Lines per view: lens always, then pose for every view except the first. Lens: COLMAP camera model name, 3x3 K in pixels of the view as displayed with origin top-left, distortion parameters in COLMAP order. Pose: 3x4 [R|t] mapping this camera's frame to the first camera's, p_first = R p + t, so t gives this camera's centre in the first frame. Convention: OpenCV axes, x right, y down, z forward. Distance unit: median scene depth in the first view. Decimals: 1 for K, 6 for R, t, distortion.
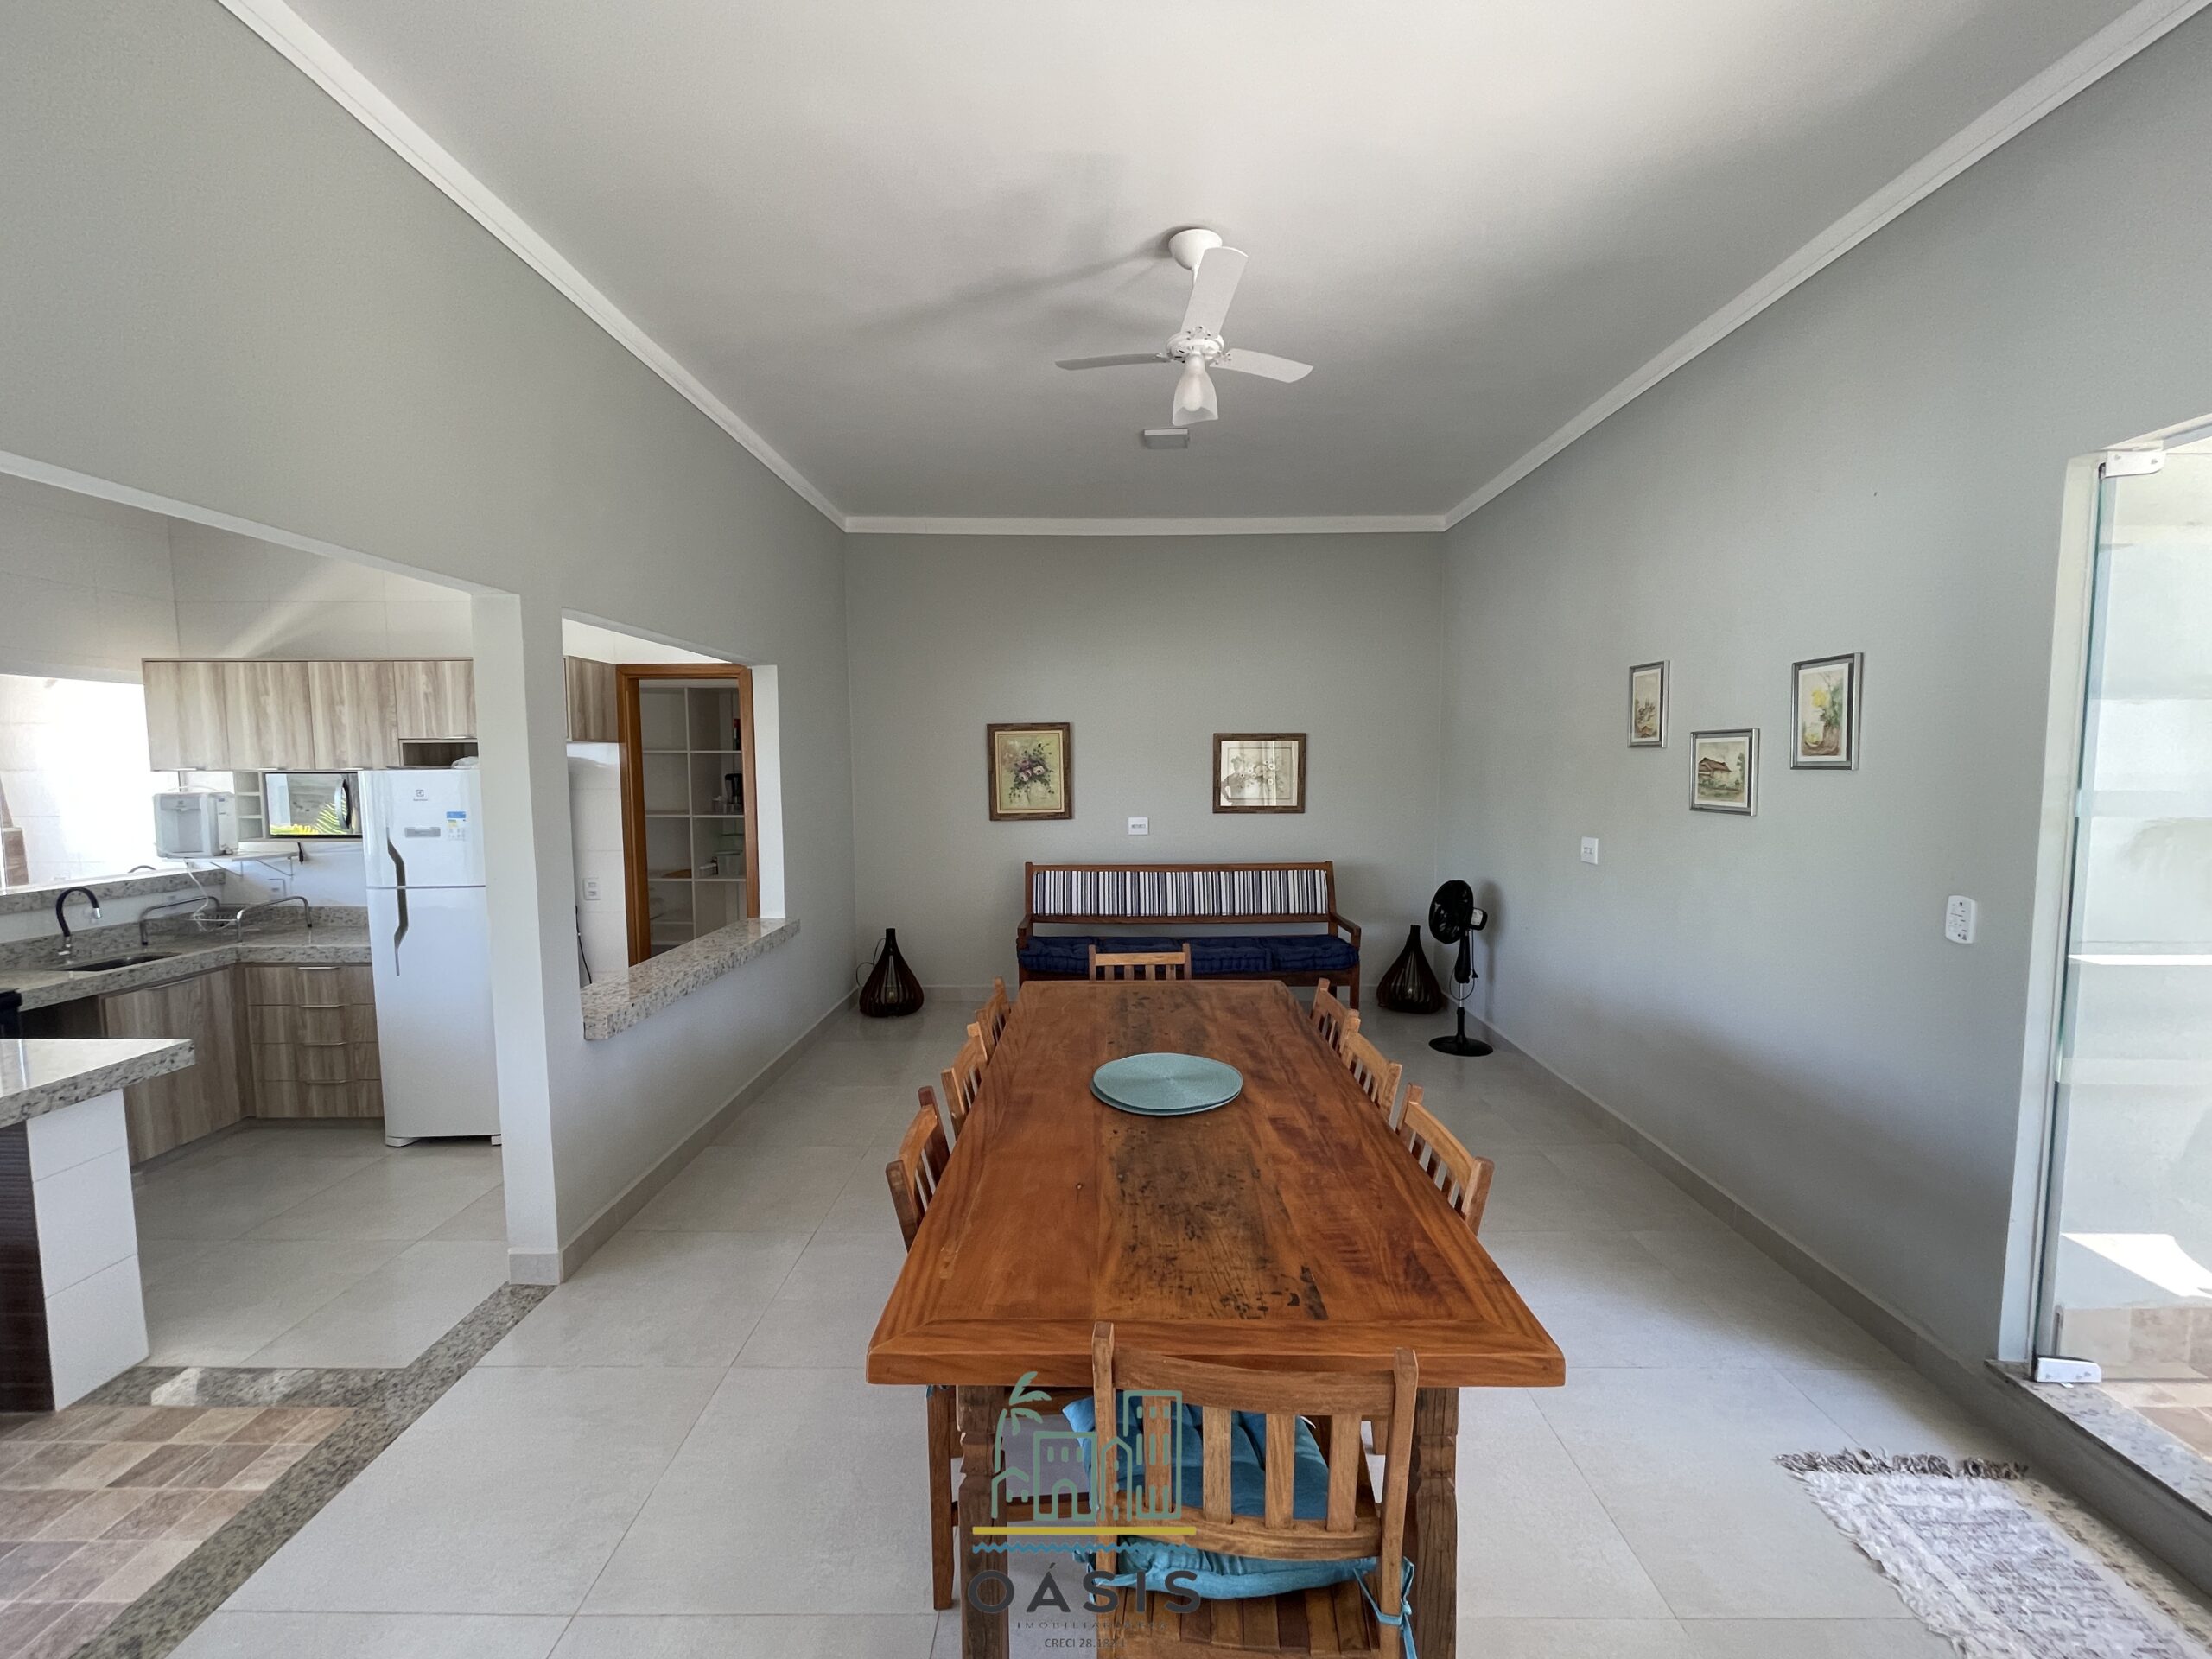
lens RADIAL K [[892.7, 0, 1115.4], [0, 892.7, 831.2], [0, 0, 1]] dist [-0.000078, -0.000968]
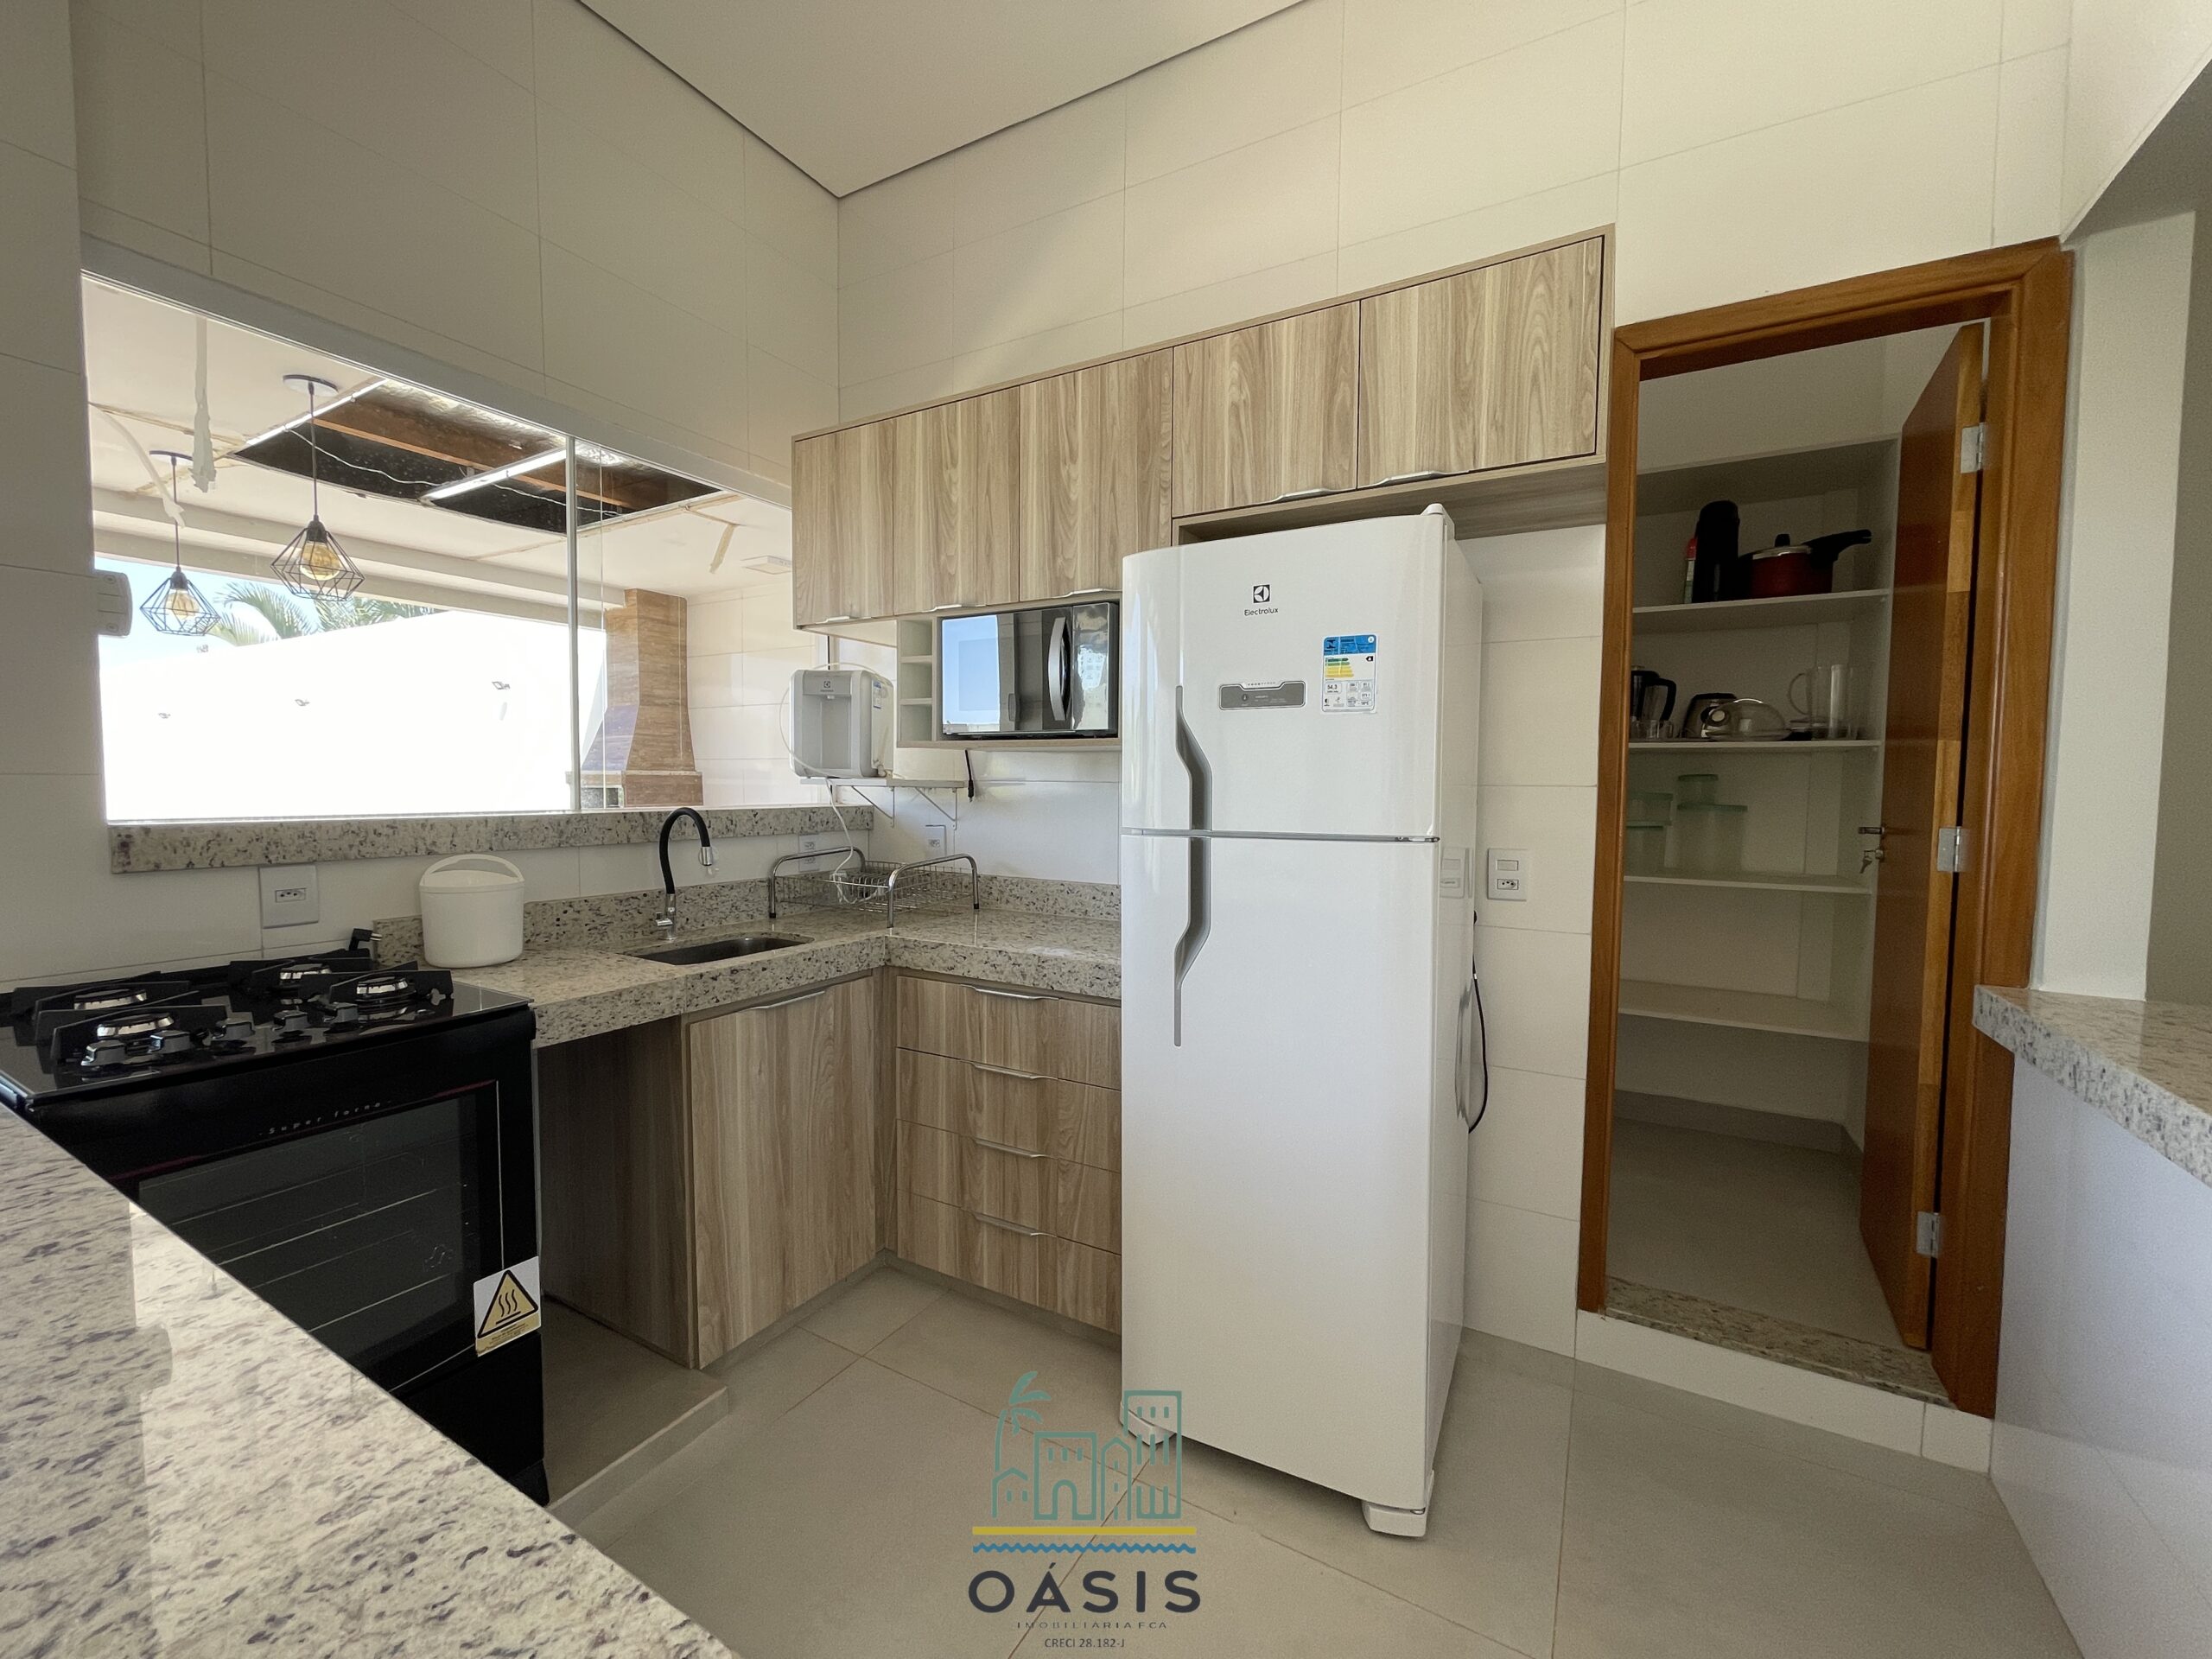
lens RADIAL K [[892.7, 0, 1106.4], [0, 892.7, 829.1], [0, 0, 1]] dist [-0.000078, -0.000968]
pose [[0.868098, 0.035883, -0.495094, -0.600280], [-0.048459, 0.998746, -0.012582, 0.064625], [0.494022, 0.034914, 0.868748, 0.589698]]
